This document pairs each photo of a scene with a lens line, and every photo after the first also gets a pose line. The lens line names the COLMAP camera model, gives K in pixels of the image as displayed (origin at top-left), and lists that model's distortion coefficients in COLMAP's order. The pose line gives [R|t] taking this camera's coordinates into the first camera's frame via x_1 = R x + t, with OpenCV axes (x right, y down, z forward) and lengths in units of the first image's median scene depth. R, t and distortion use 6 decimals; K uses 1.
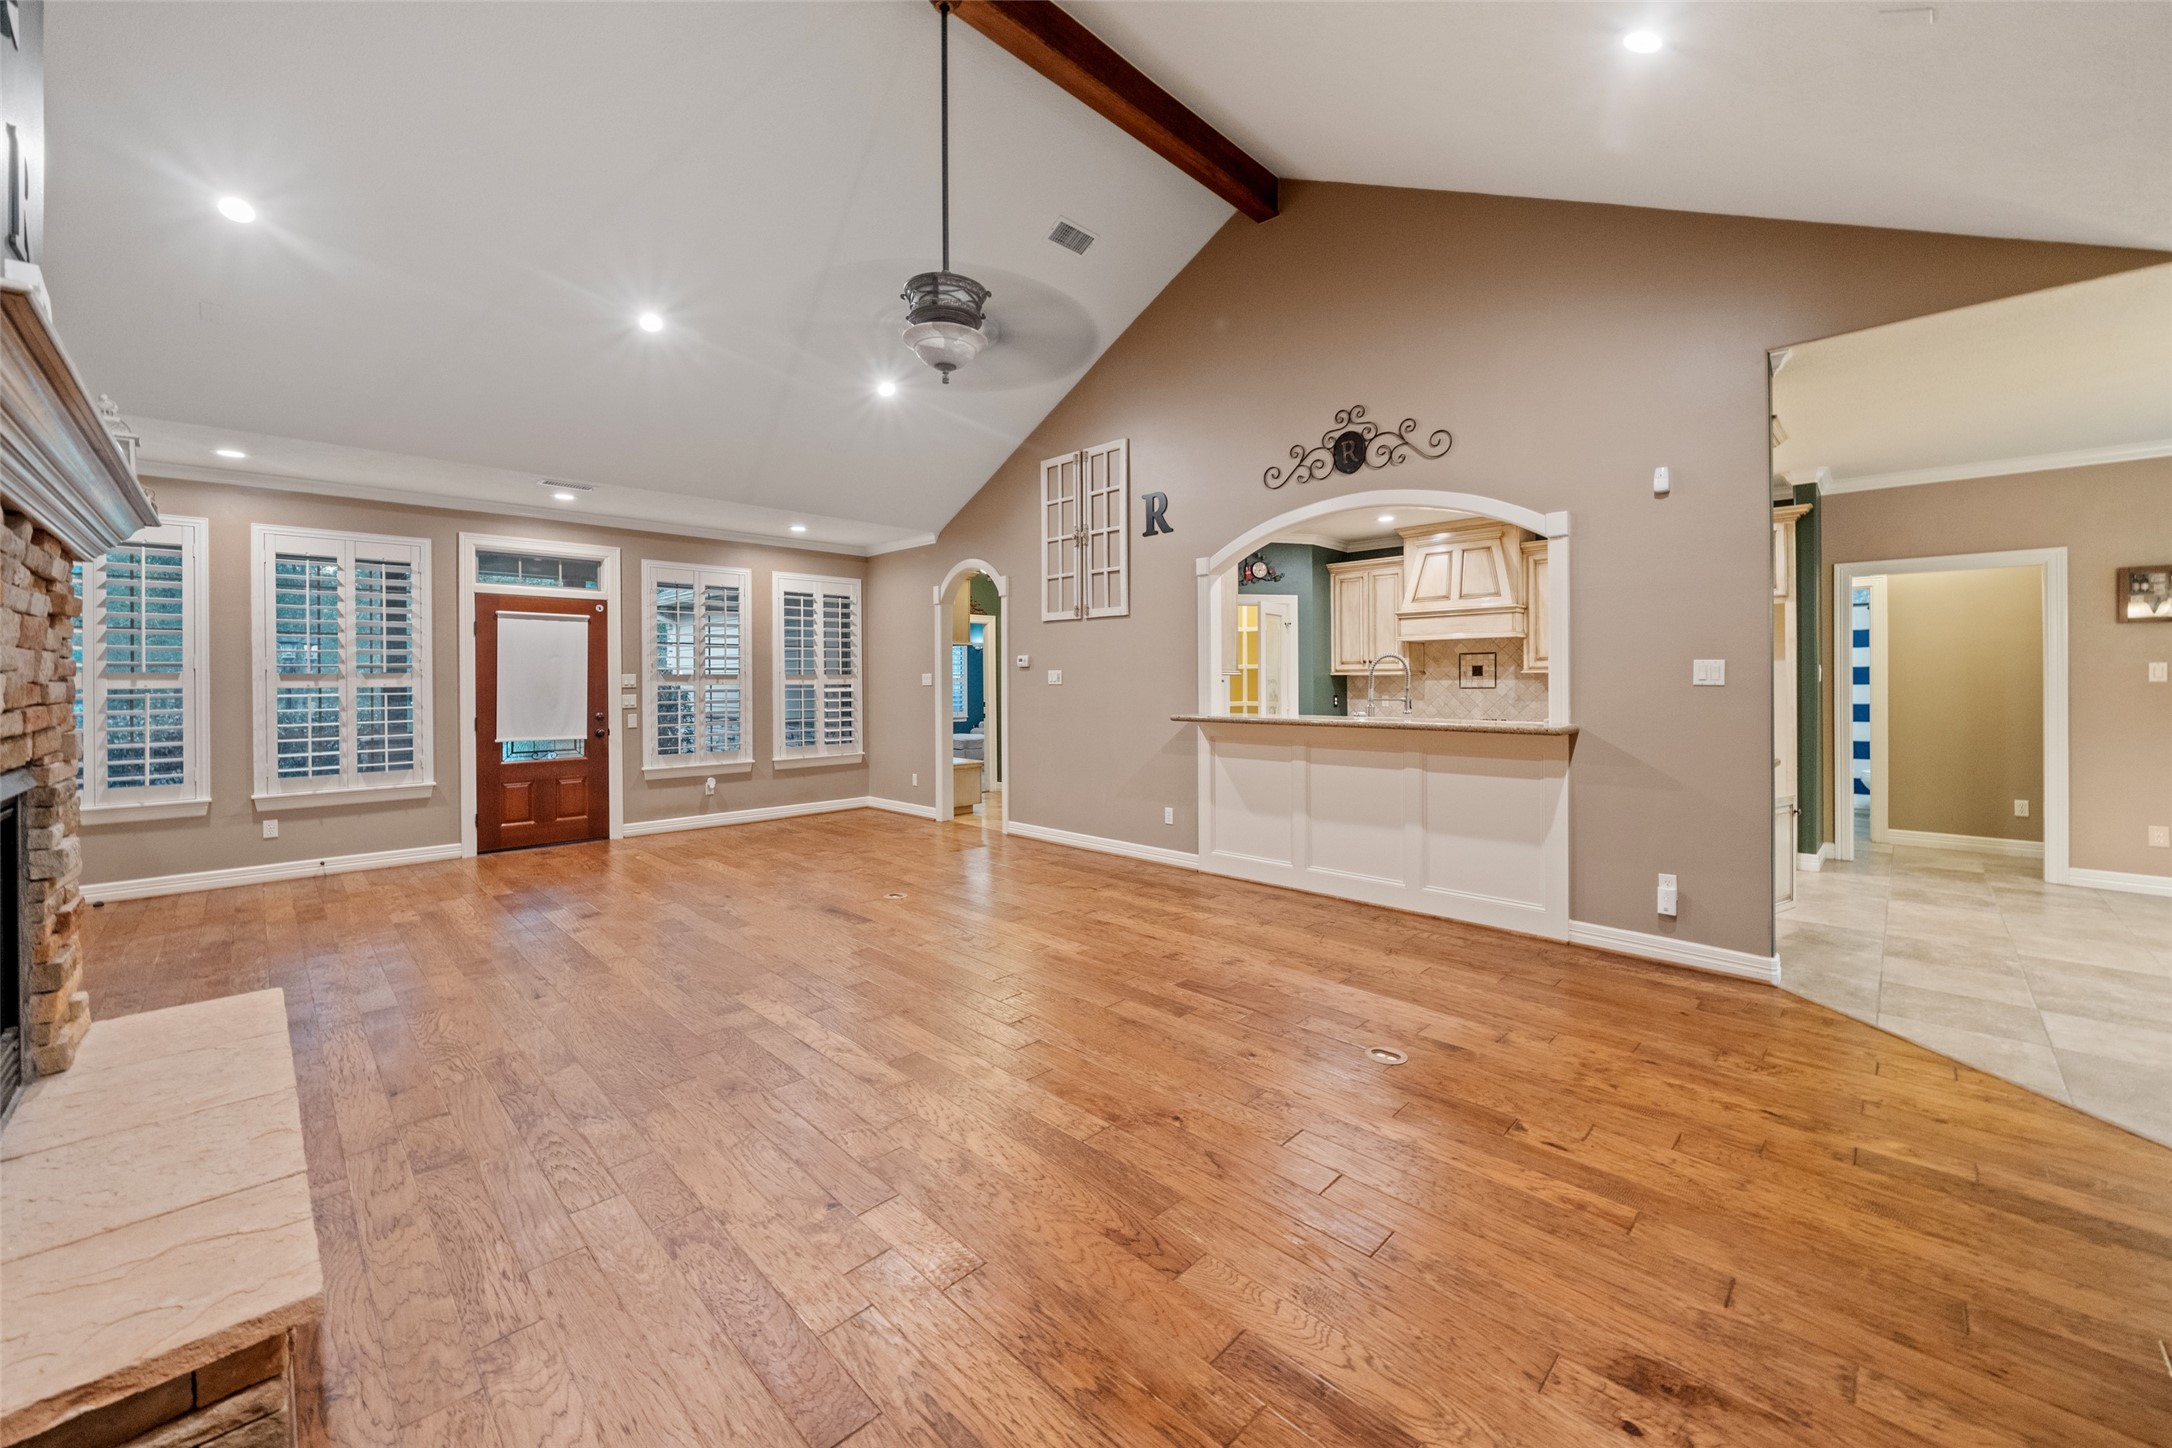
lens RADIAL K [[847.8, 0, 1103.6], [0, 847.8, 685.2], [0, 0, 1]] dist [-0.008171, 0.000462]
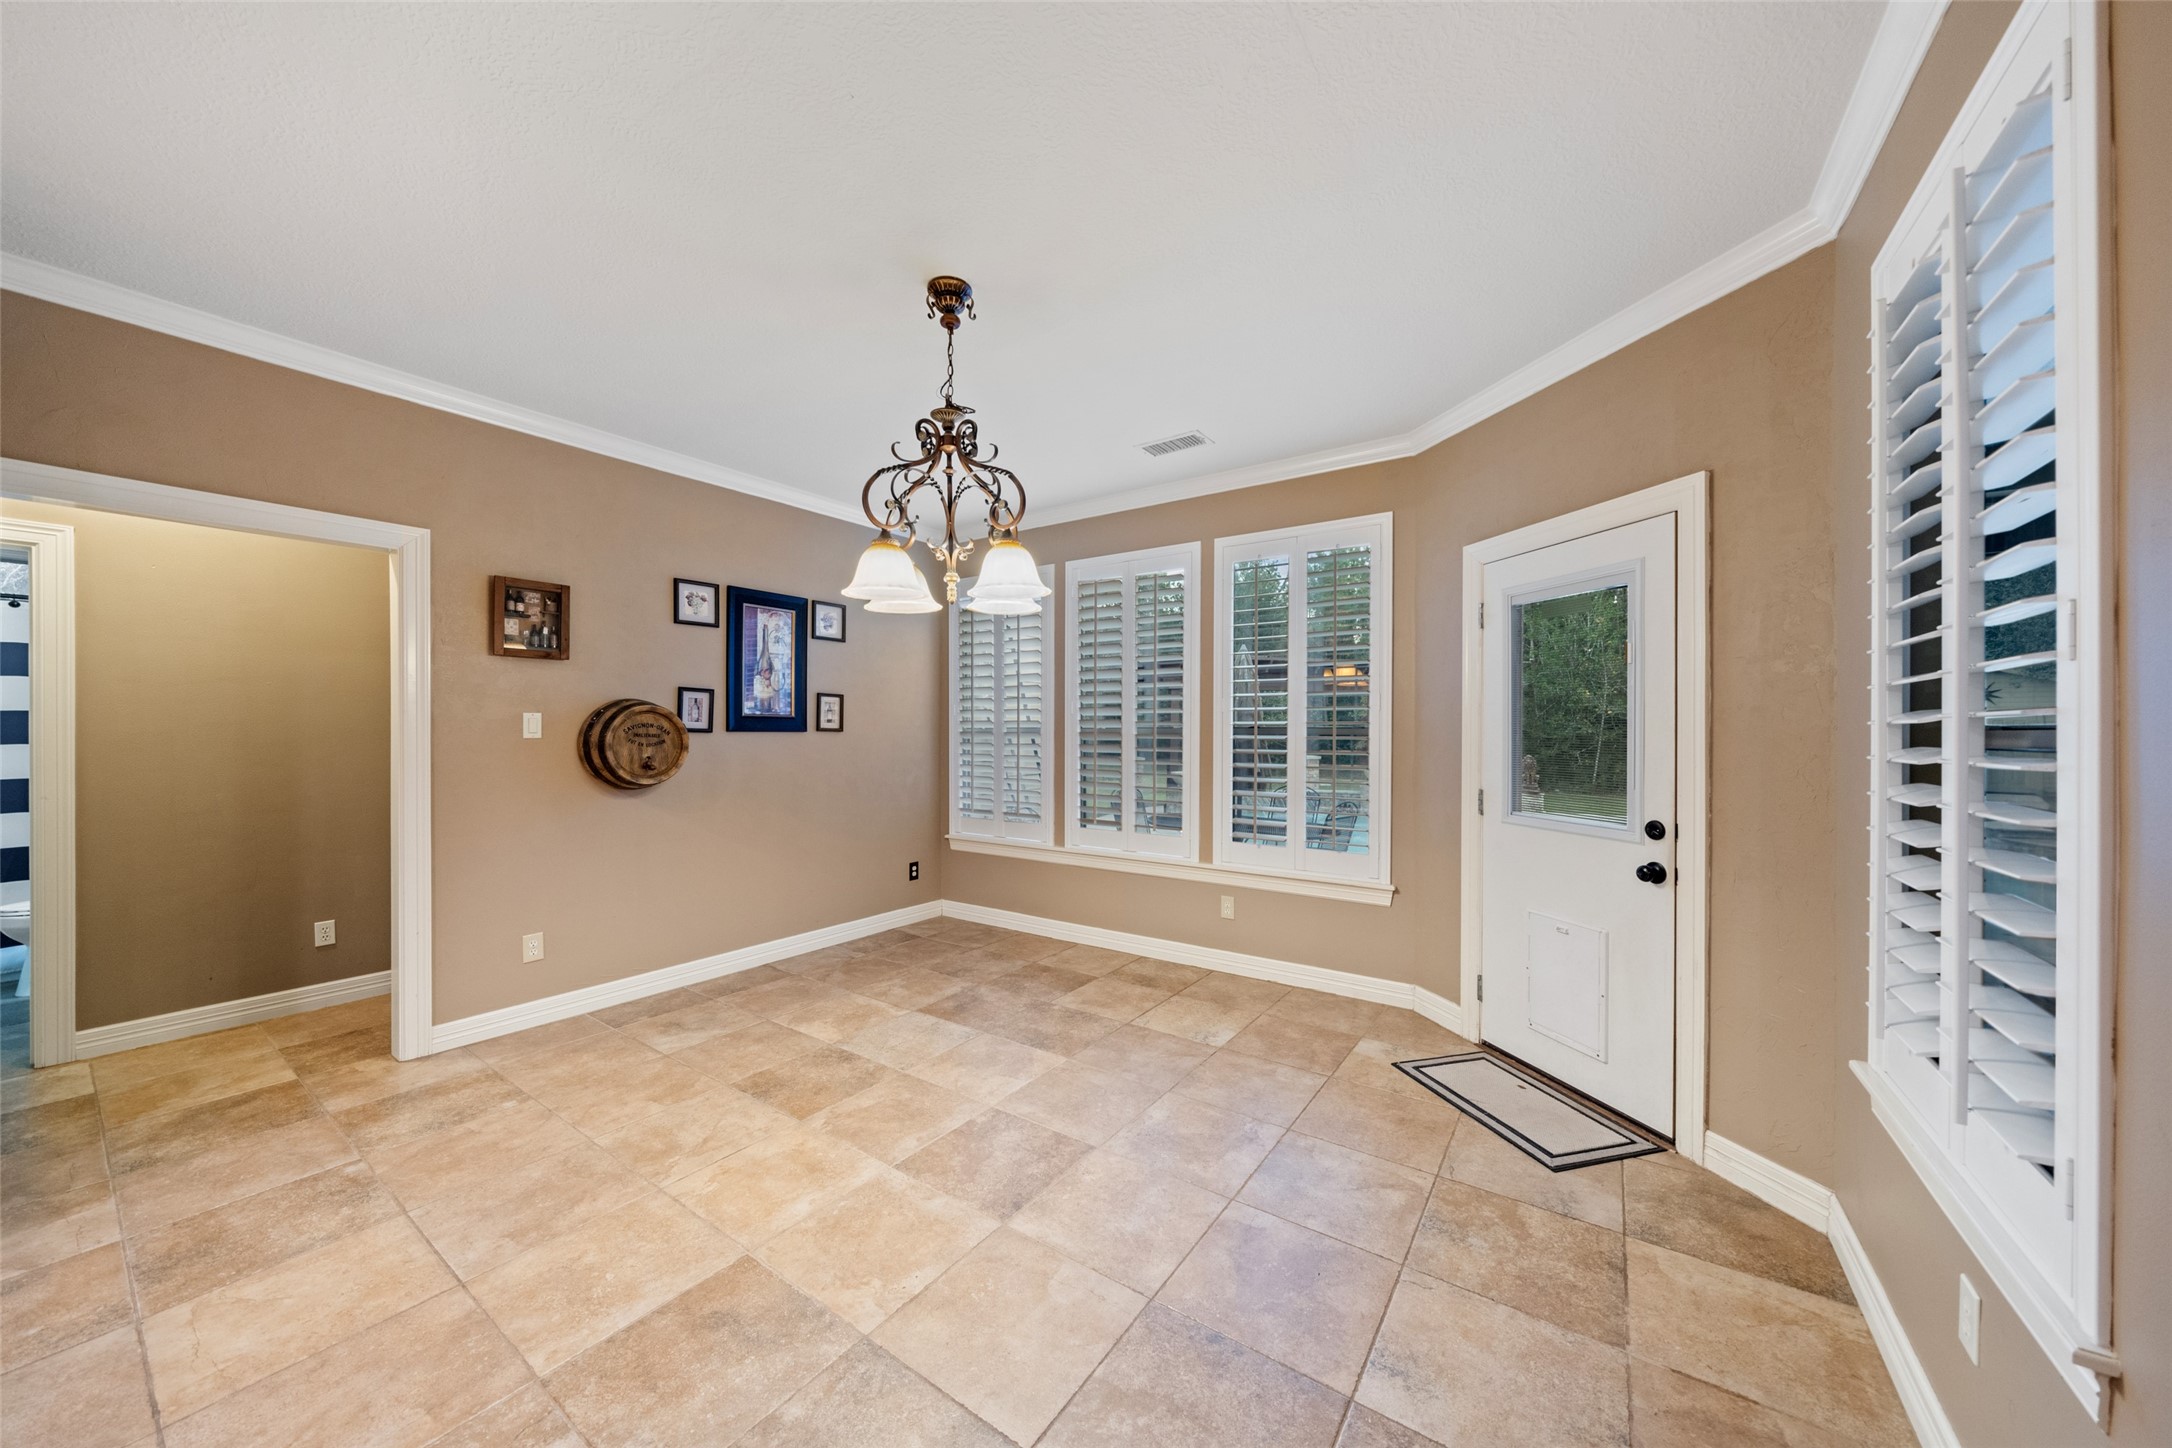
lens RADIAL K [[755.9, 0, 1080.7], [0, 755.9, 735.4], [0, 0, 1]] dist [-0.007460, 0.000125]
pose [[-0.162114, -0.003842, 0.986765, 0.470521], [0.006704, 0.999965, 0.004994, -0.006439], [-0.986749, 0.007425, -0.162083, 0.566563]]
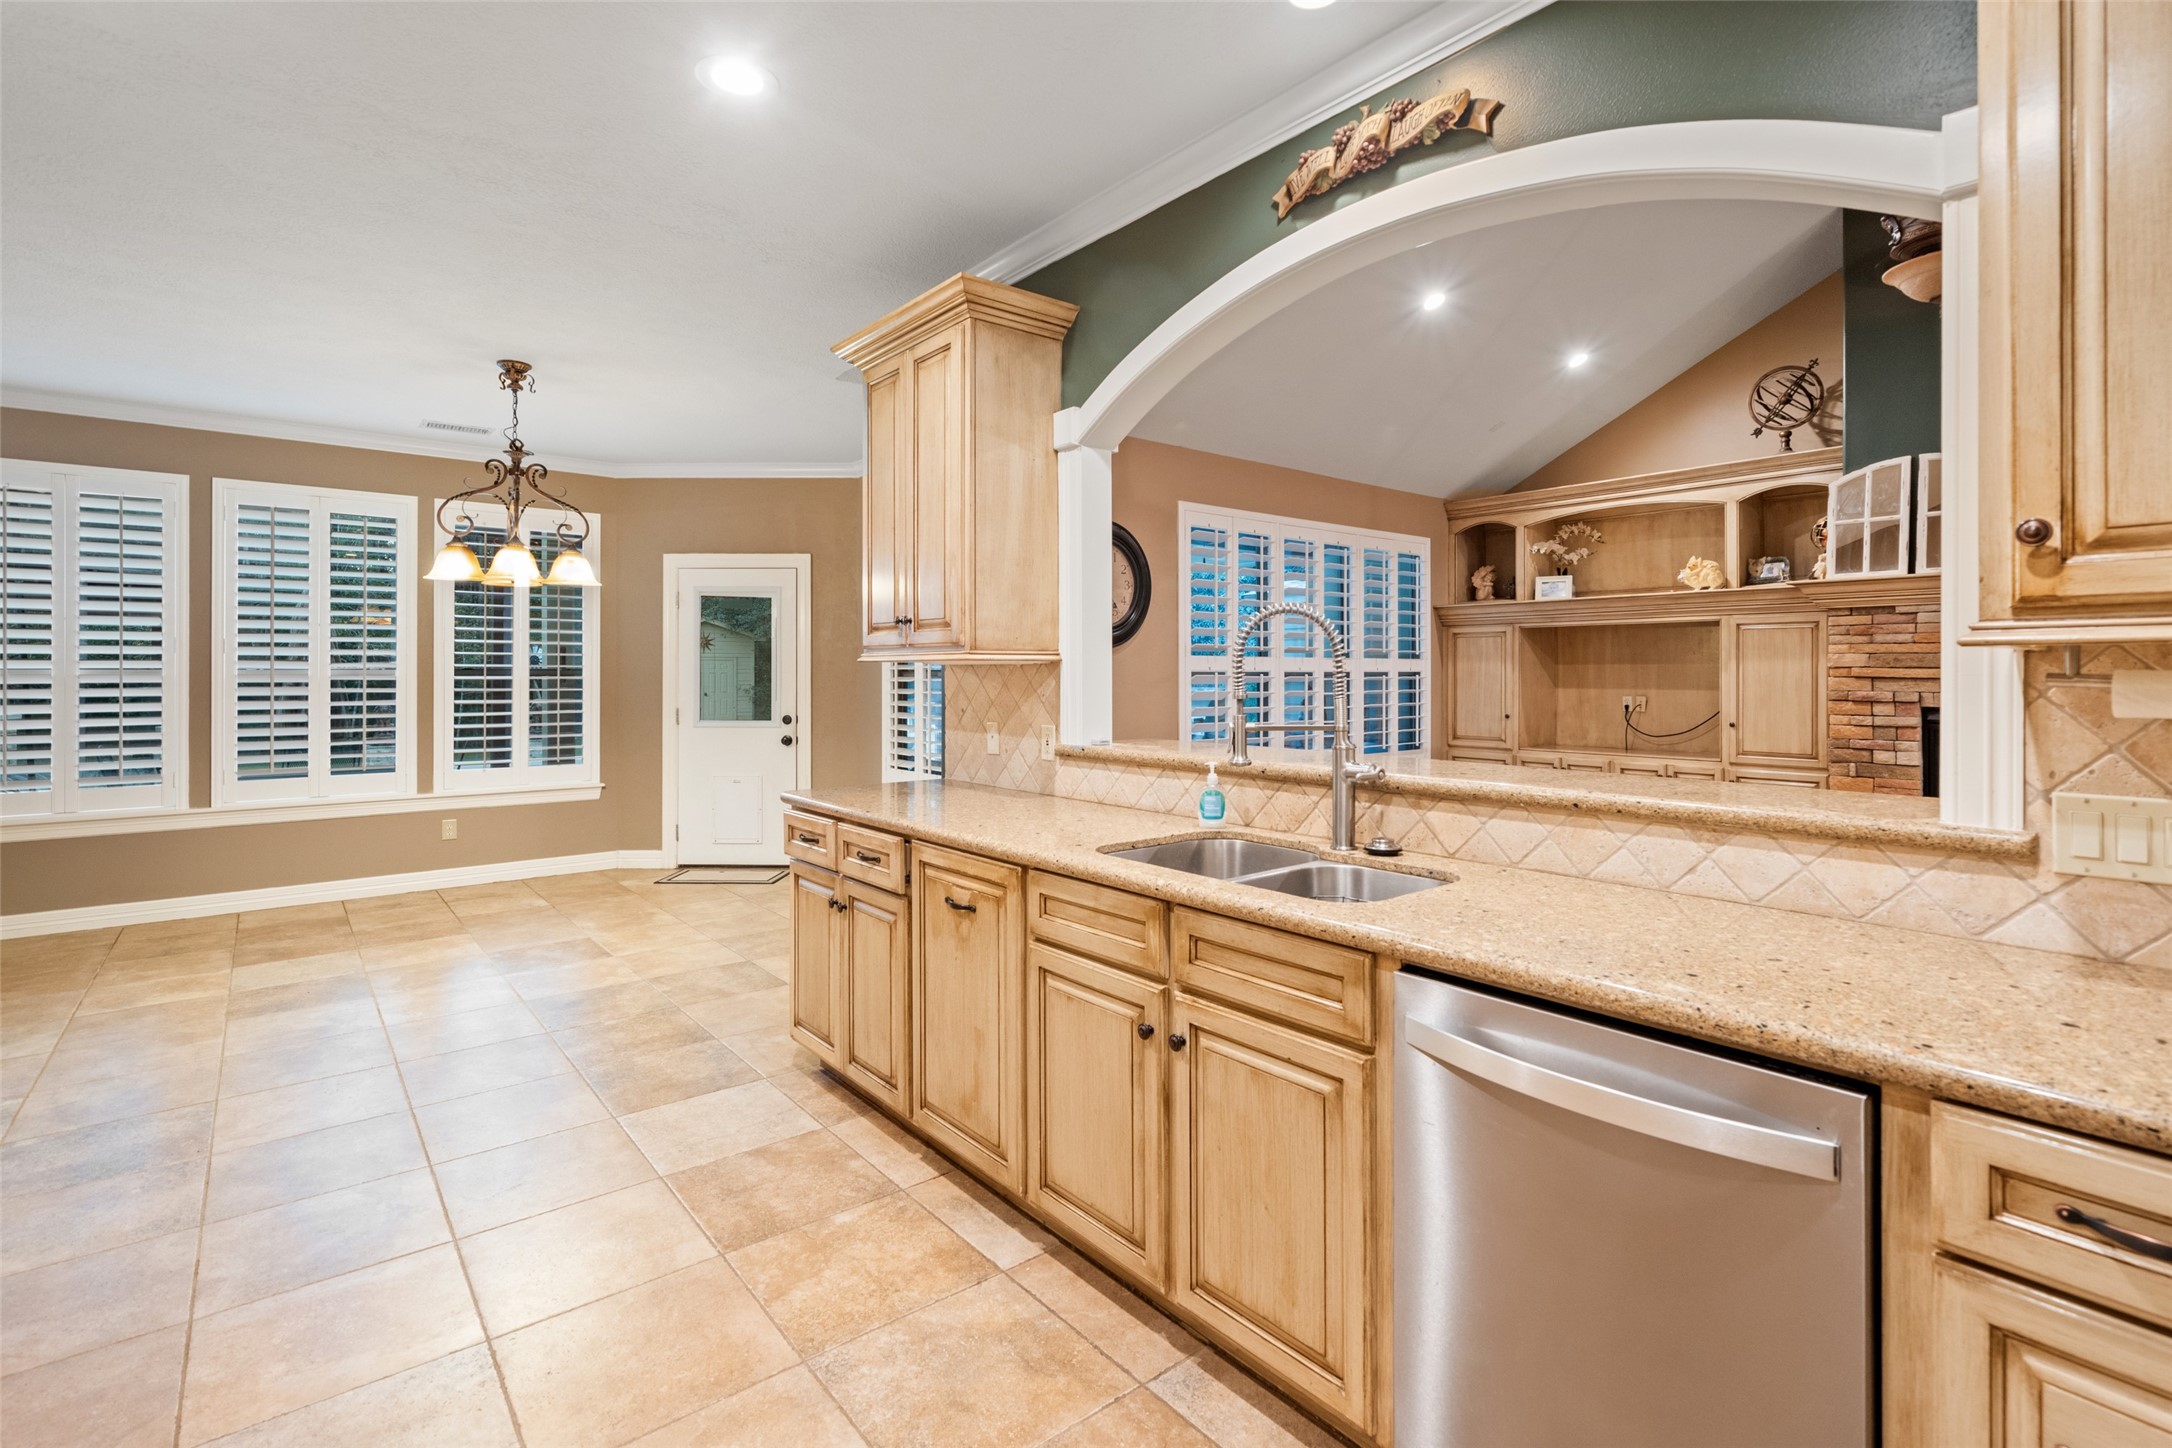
lens RADIAL K [[993.9, 0, 1104.8], [0, 993.9, 674.0], [0, 0, 1]] dist [-0.002232, -0.002496]
pose [[-0.994372, 0.004266, 0.105859, 0.344583], [0.005162, 0.999953, 0.008187, -0.009712], [-0.105820, 0.008687, -0.994347, 1.297855]]
